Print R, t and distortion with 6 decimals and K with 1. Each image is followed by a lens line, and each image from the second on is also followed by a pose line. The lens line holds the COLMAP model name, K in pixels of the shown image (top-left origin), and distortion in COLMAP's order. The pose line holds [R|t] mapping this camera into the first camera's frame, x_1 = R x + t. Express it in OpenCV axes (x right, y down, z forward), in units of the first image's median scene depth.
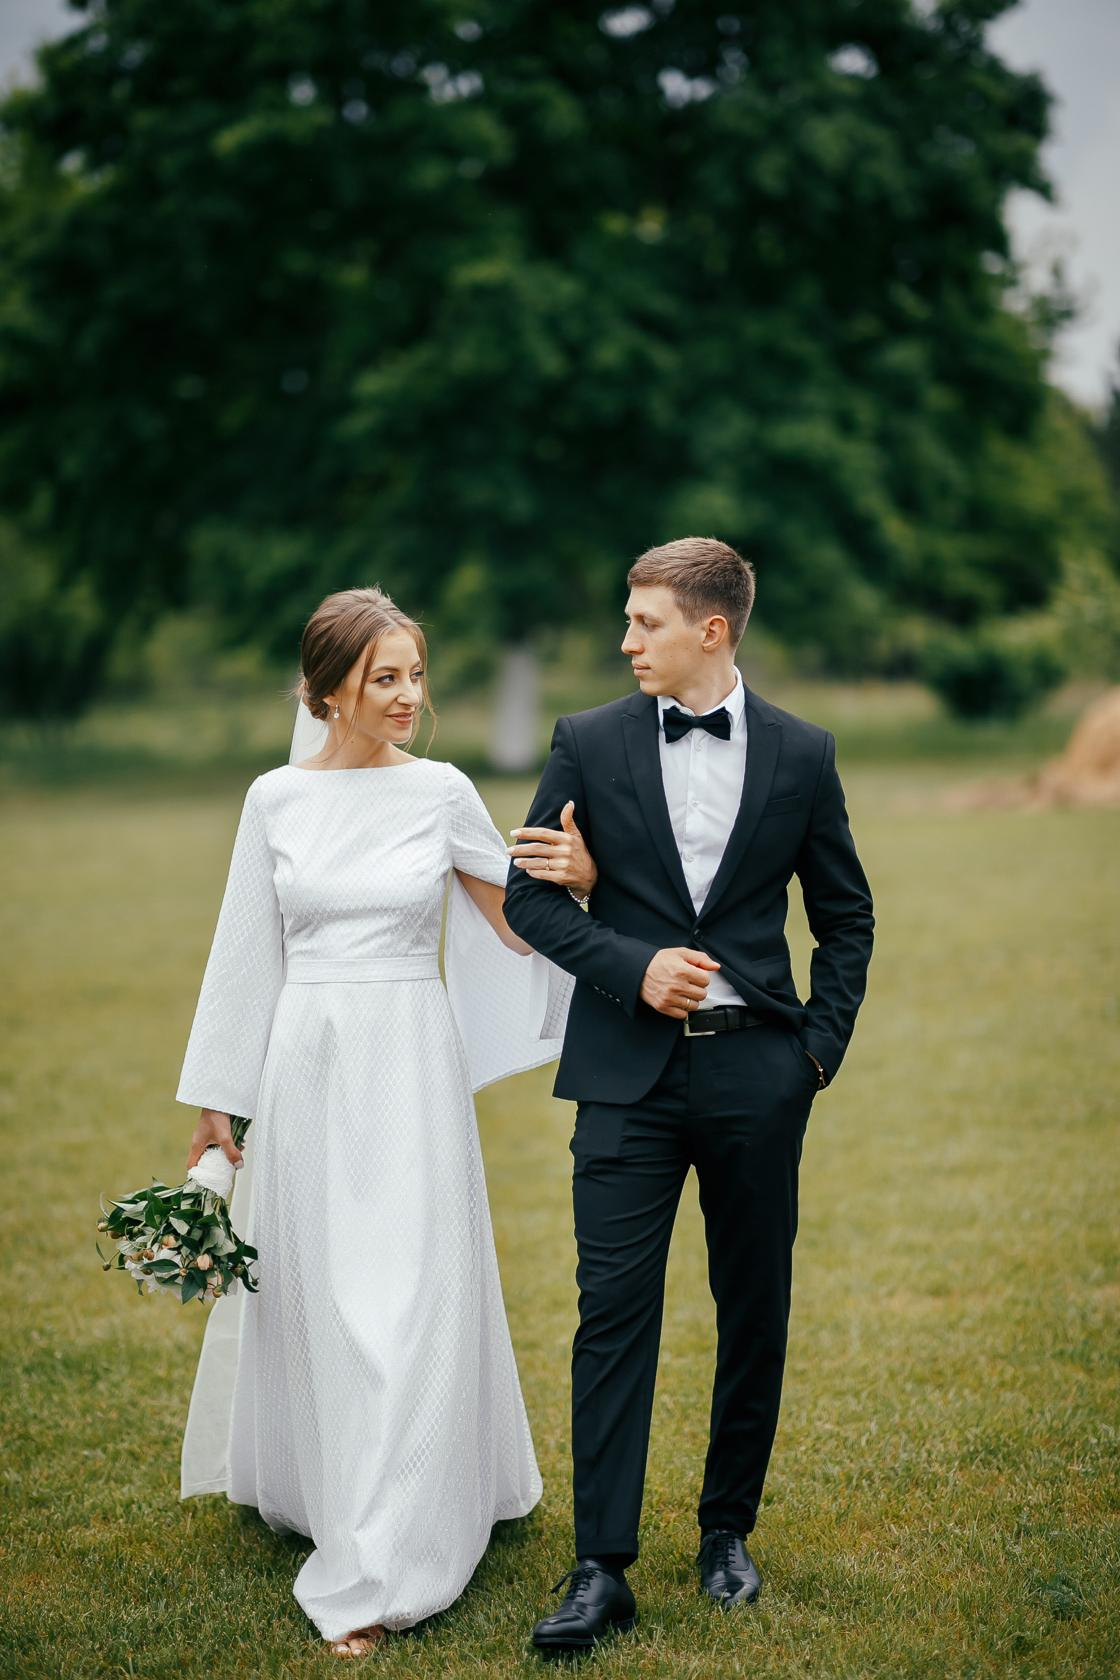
lens RADIAL K [[3904.8, 0, 557.9], [0, 3904.8, 866.3], [0, 0, 1]] dist [0.110744, 0.000000]
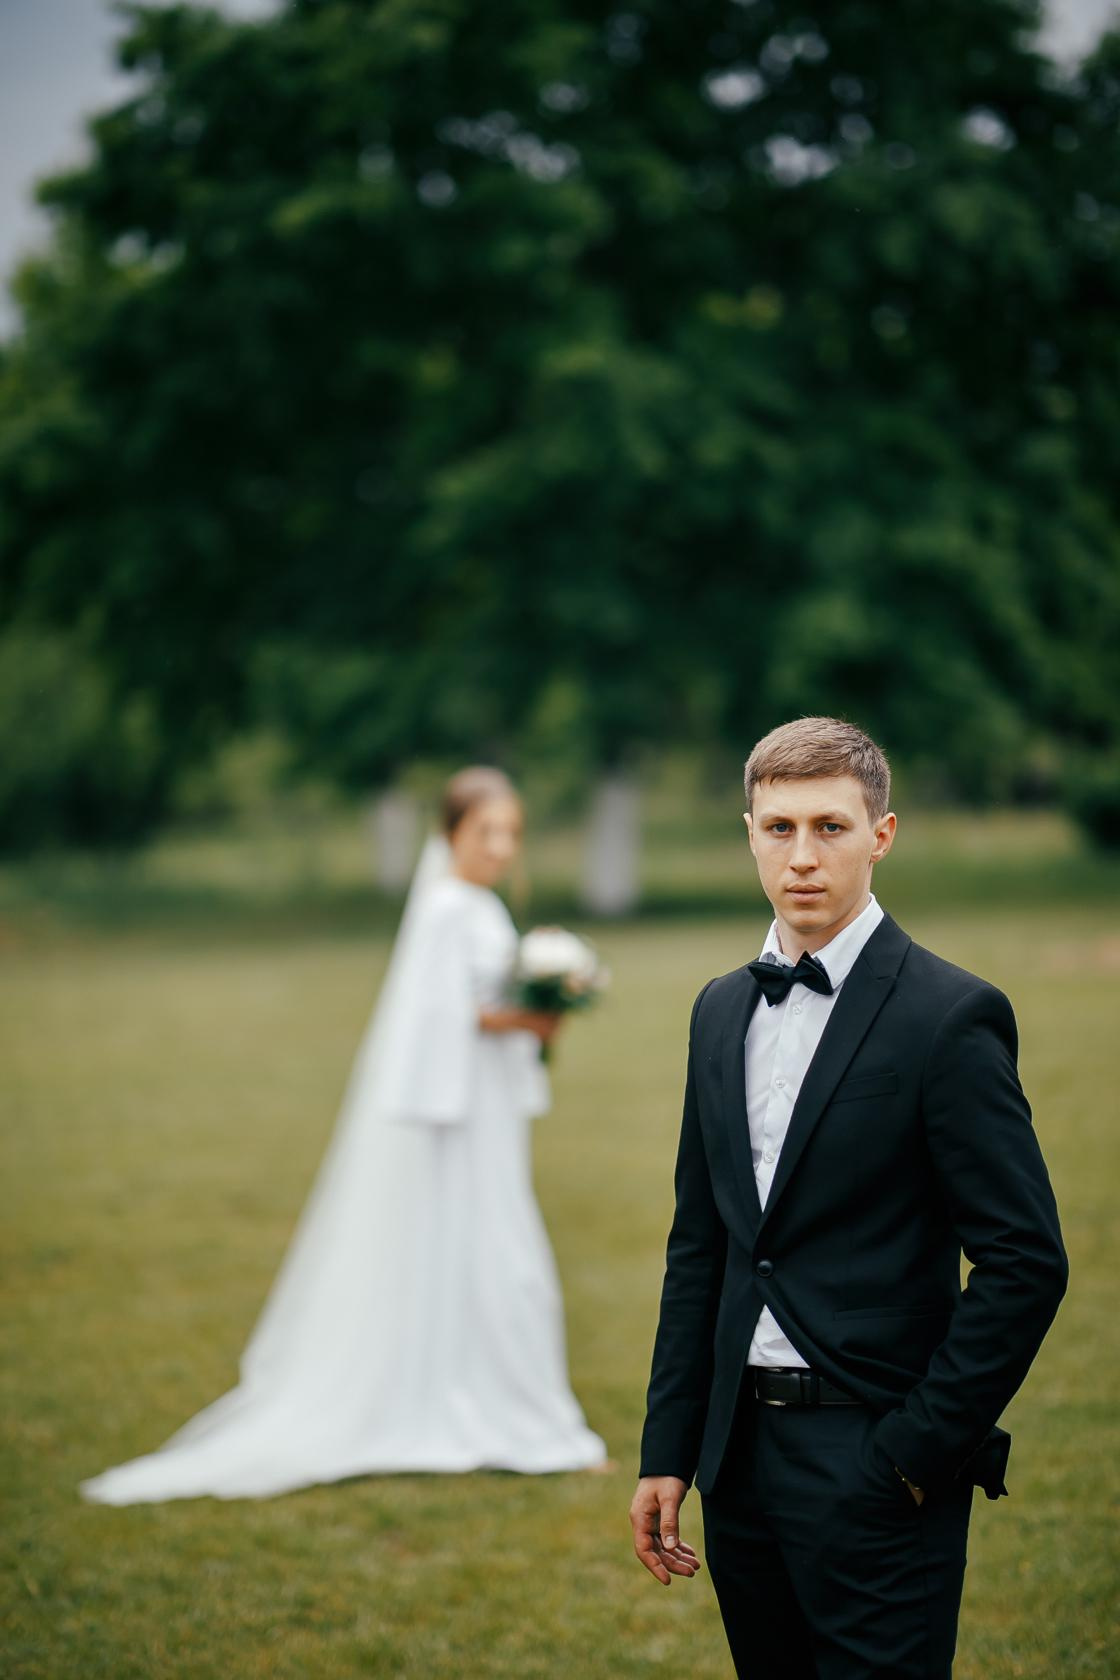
lens RADIAL K [[3904.8, 0, 528.9], [0, 3904.8, 906.0], [0, 0, 1]] dist [0.110744, 0.000000]
pose [[0.999428, -0.000107, -0.033813, 0.000548], [-0.000570, 0.999800, -0.020009, -0.008669], [0.033808, 0.020017, 0.999228, 0.104081]]
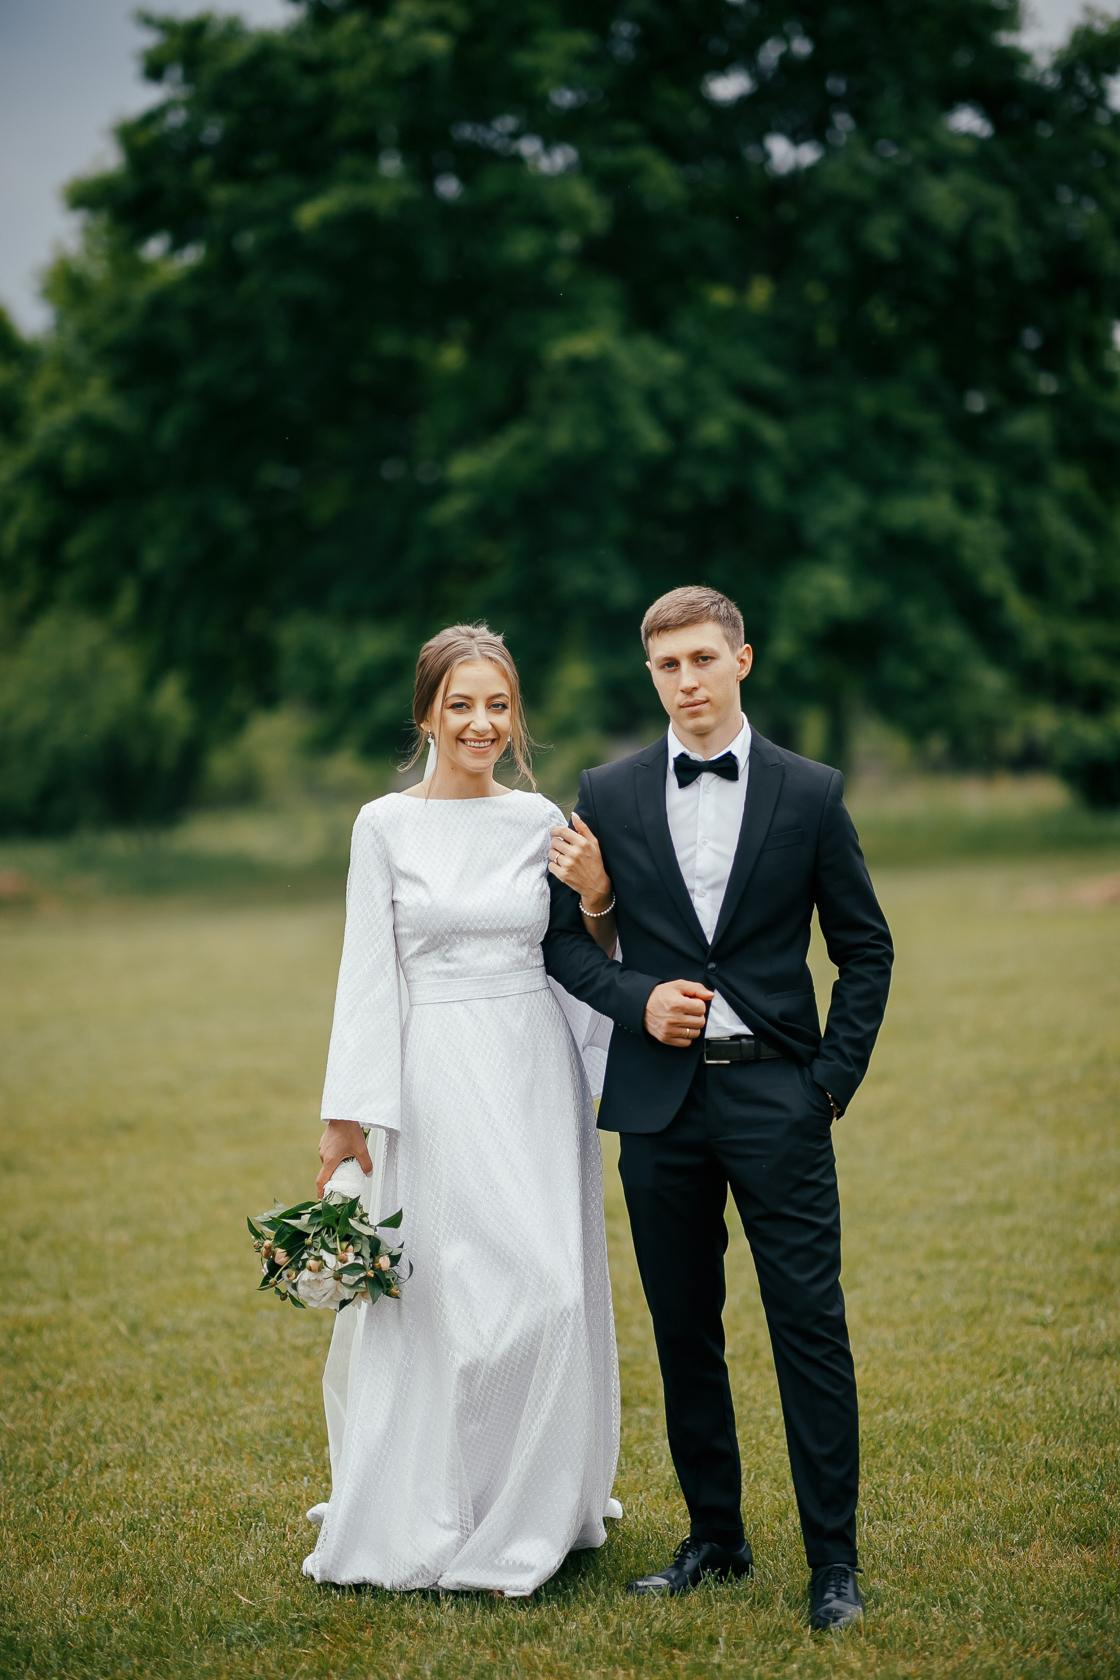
lens RADIAL K [[3904.8, 0, 542.8], [0, 3904.8, 850.6], [0, 0, 1]] dist [0.110744, 0.000000]
pose [[0.999192, -0.015559, -0.037062, 0.005037], [0.014418, 0.999420, -0.030850, -0.000400], [0.037521, 0.030291, 0.998837, 0.054364]]
